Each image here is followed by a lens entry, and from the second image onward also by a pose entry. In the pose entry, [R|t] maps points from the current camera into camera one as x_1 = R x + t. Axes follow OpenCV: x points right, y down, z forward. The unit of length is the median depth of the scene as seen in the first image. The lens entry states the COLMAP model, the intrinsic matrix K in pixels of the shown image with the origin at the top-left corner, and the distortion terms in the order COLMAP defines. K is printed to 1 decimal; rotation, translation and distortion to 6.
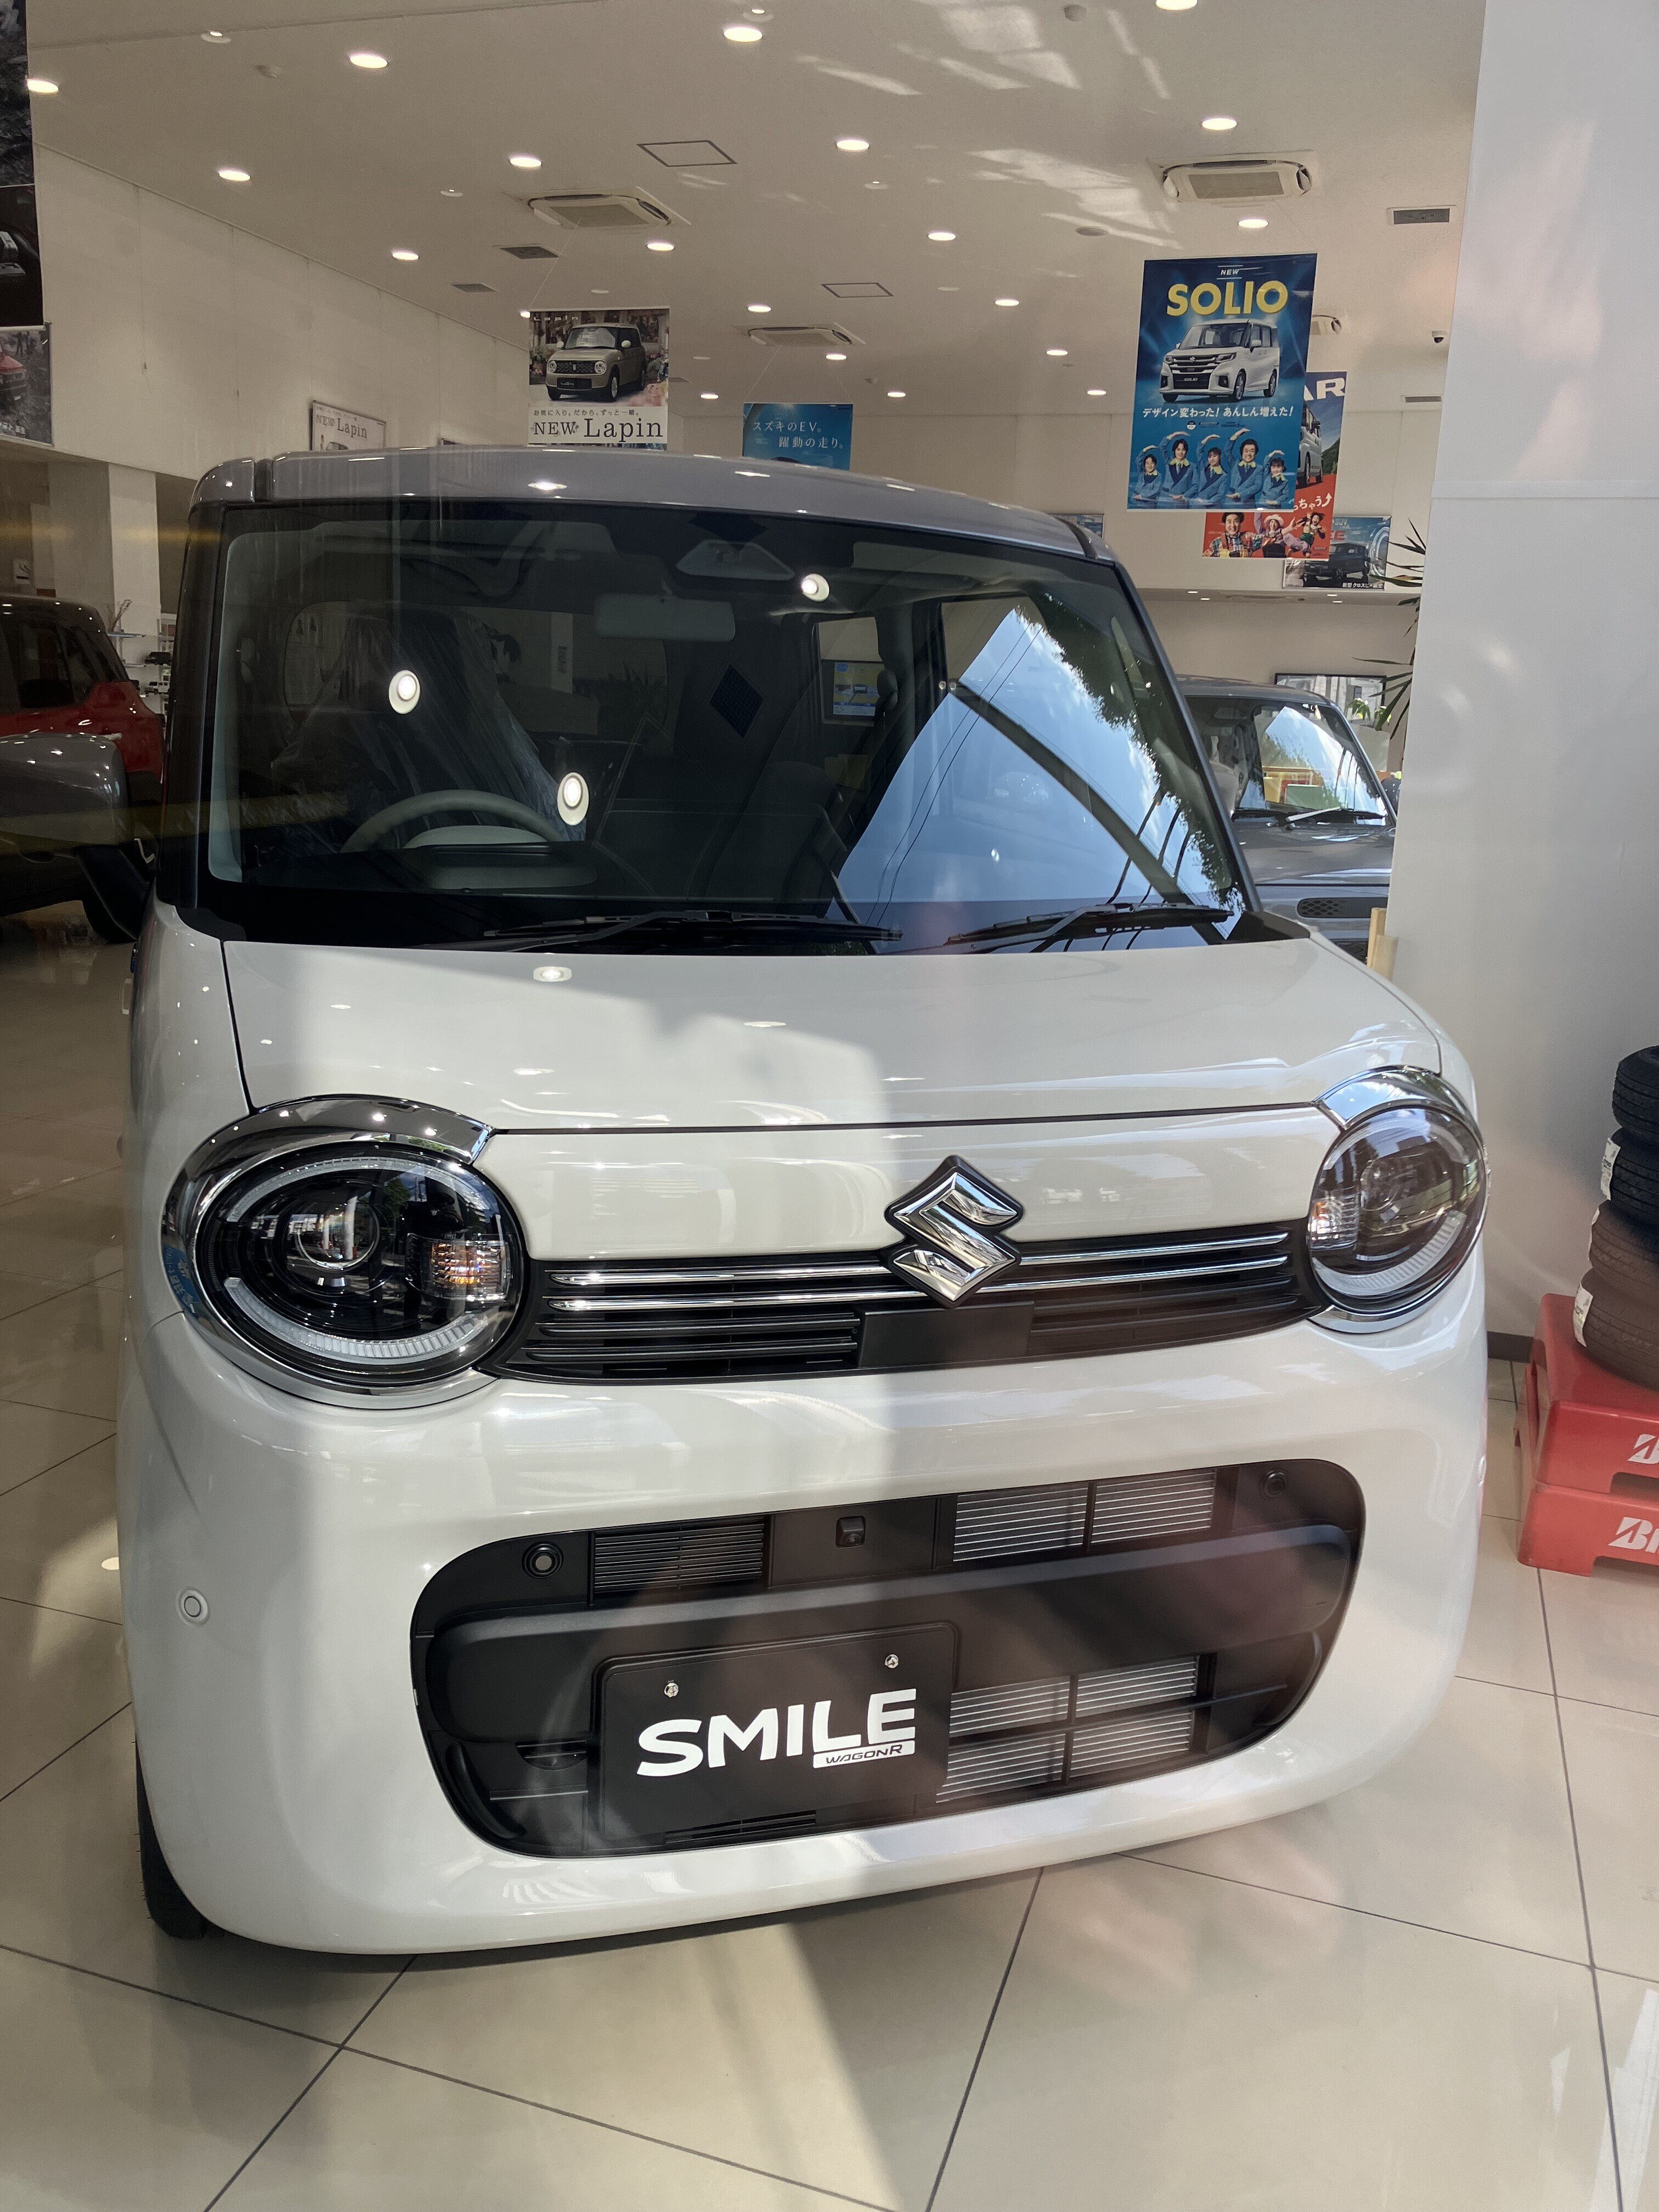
lens RADIAL K [[1808.7, 0, 803.4], [0, 1808.7, 1108.5], [0, 0, 1]] dist [-0.006249, 0.028769]
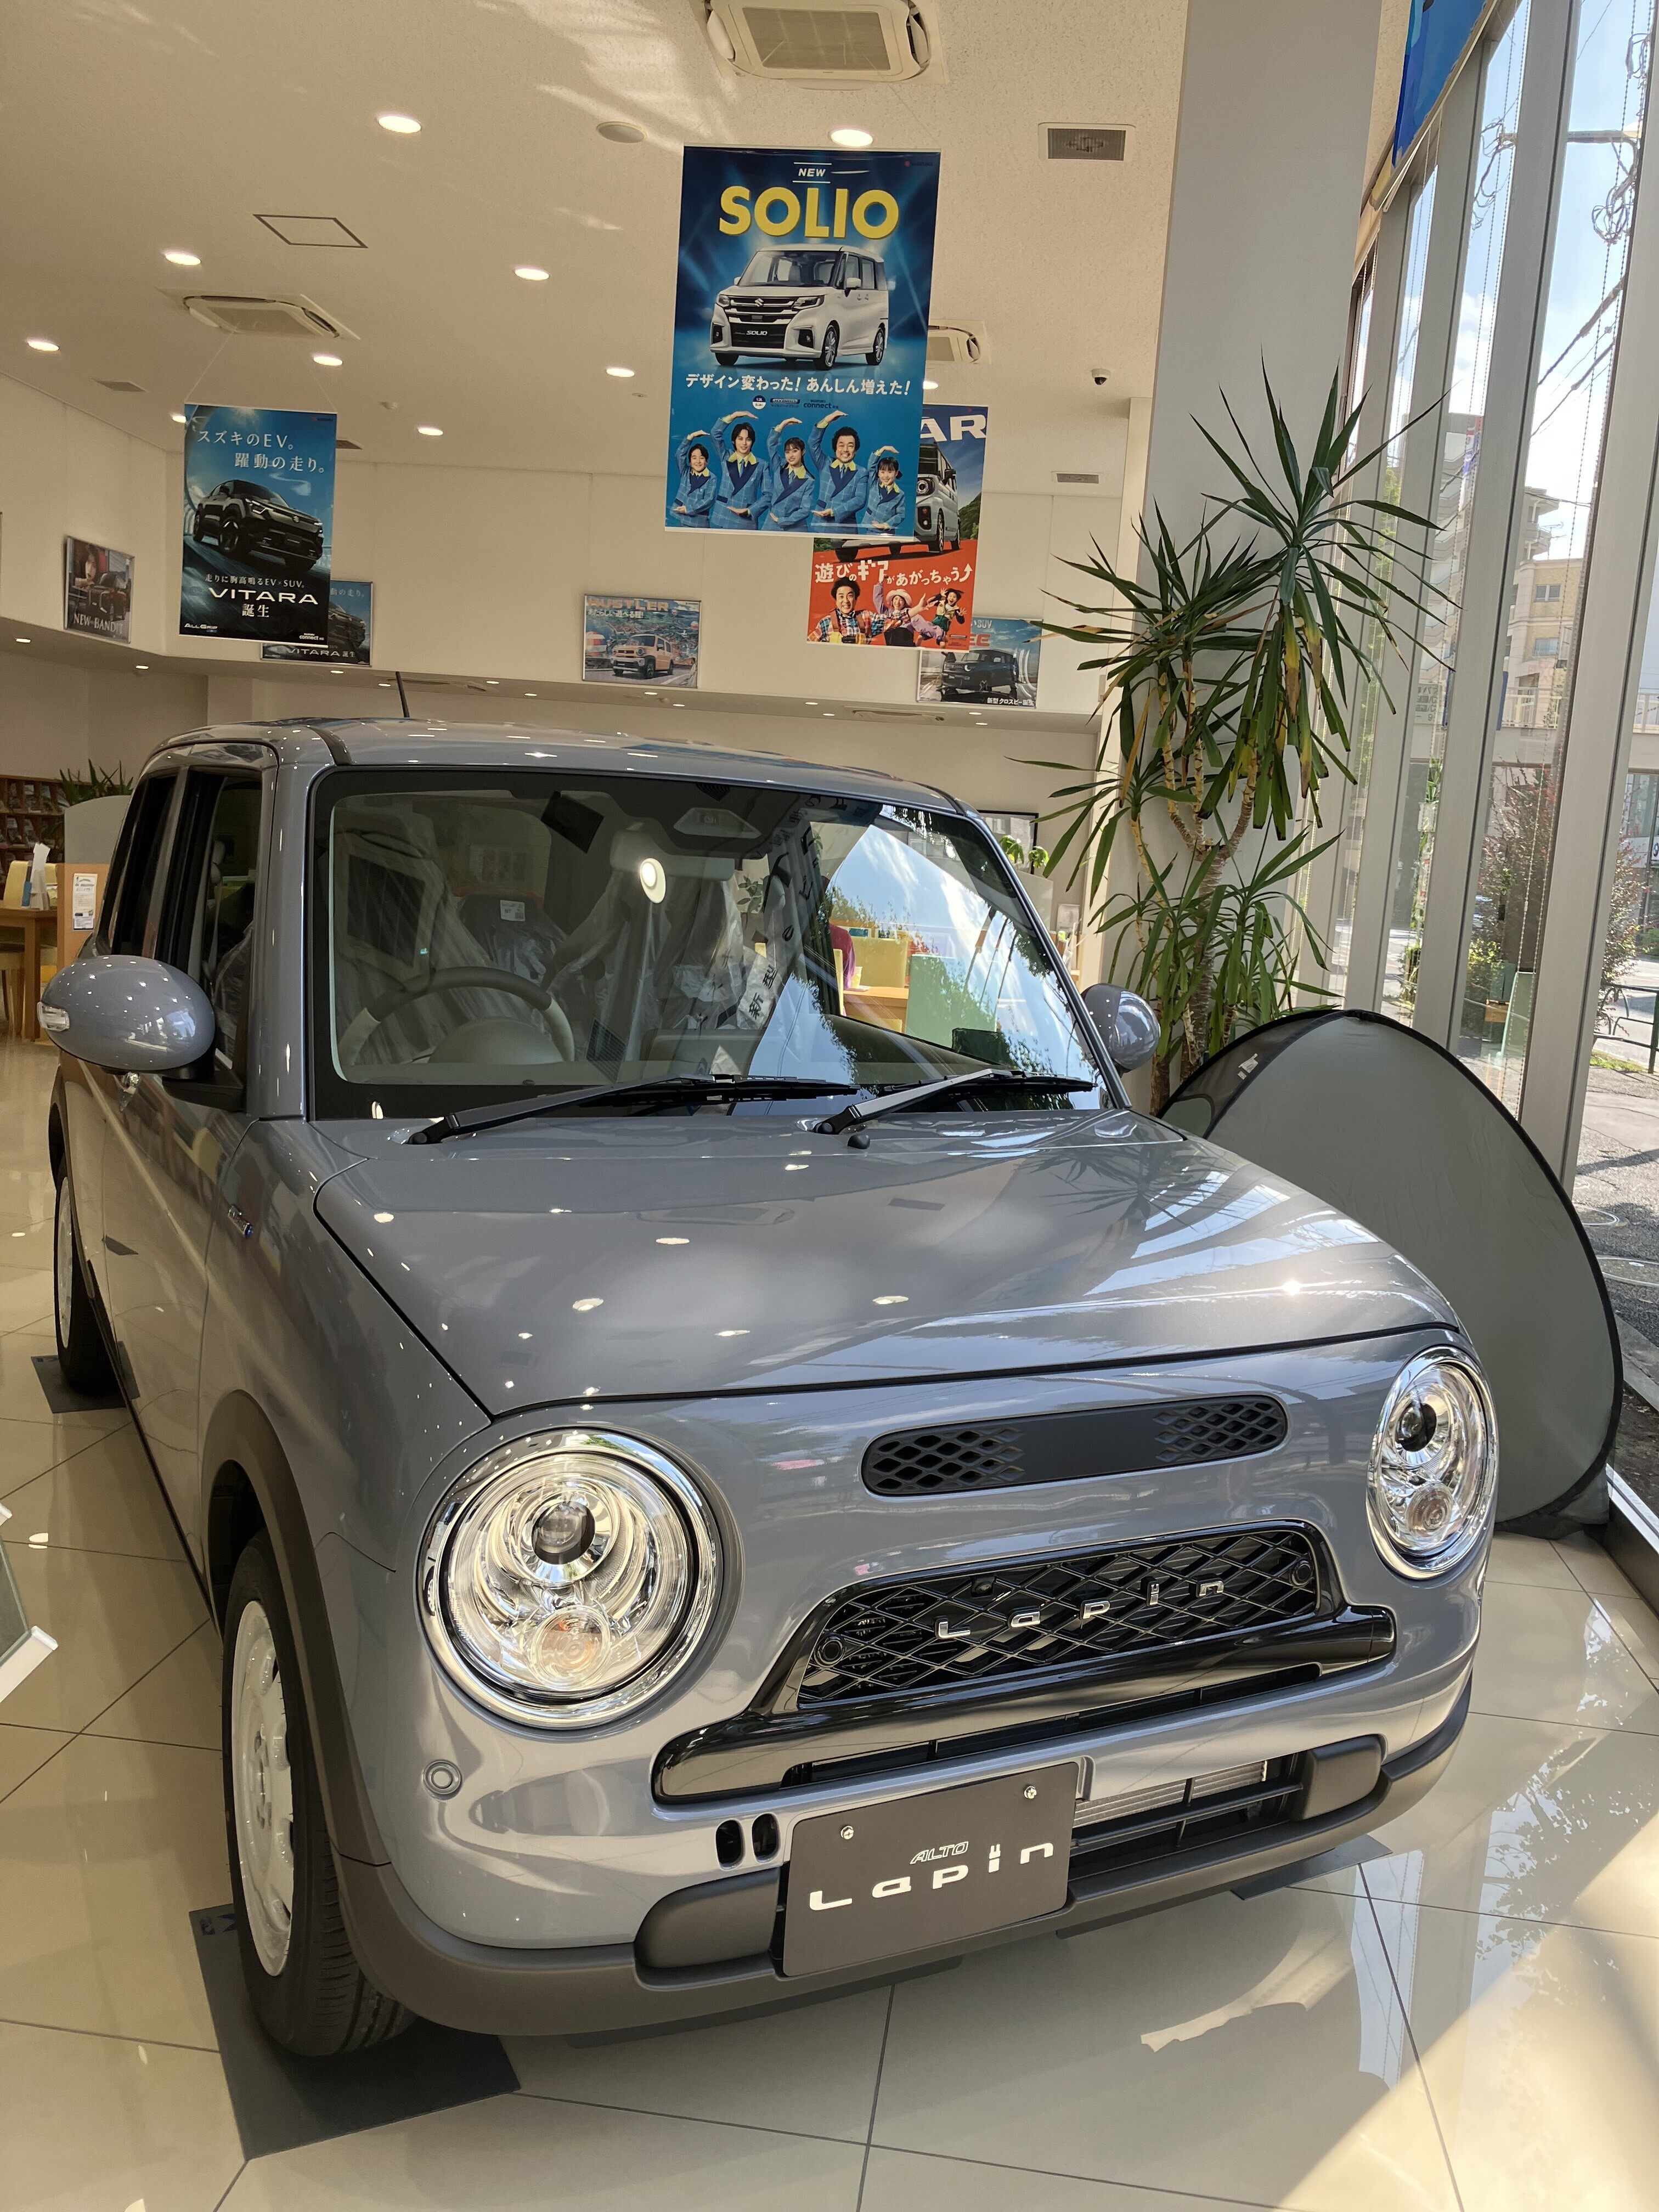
lens RADIAL K [[1808.7, 0, 821.5], [0, 1808.7, 1122.0], [0, 0, 1]] dist [-0.006249, 0.028769]
pose [[0.981269, 0.000859, 0.192639, 0.111266], [0.011766, 0.997856, -0.064379, -0.077819], [-0.192281, 0.065440, 0.979156, 0.375756]]
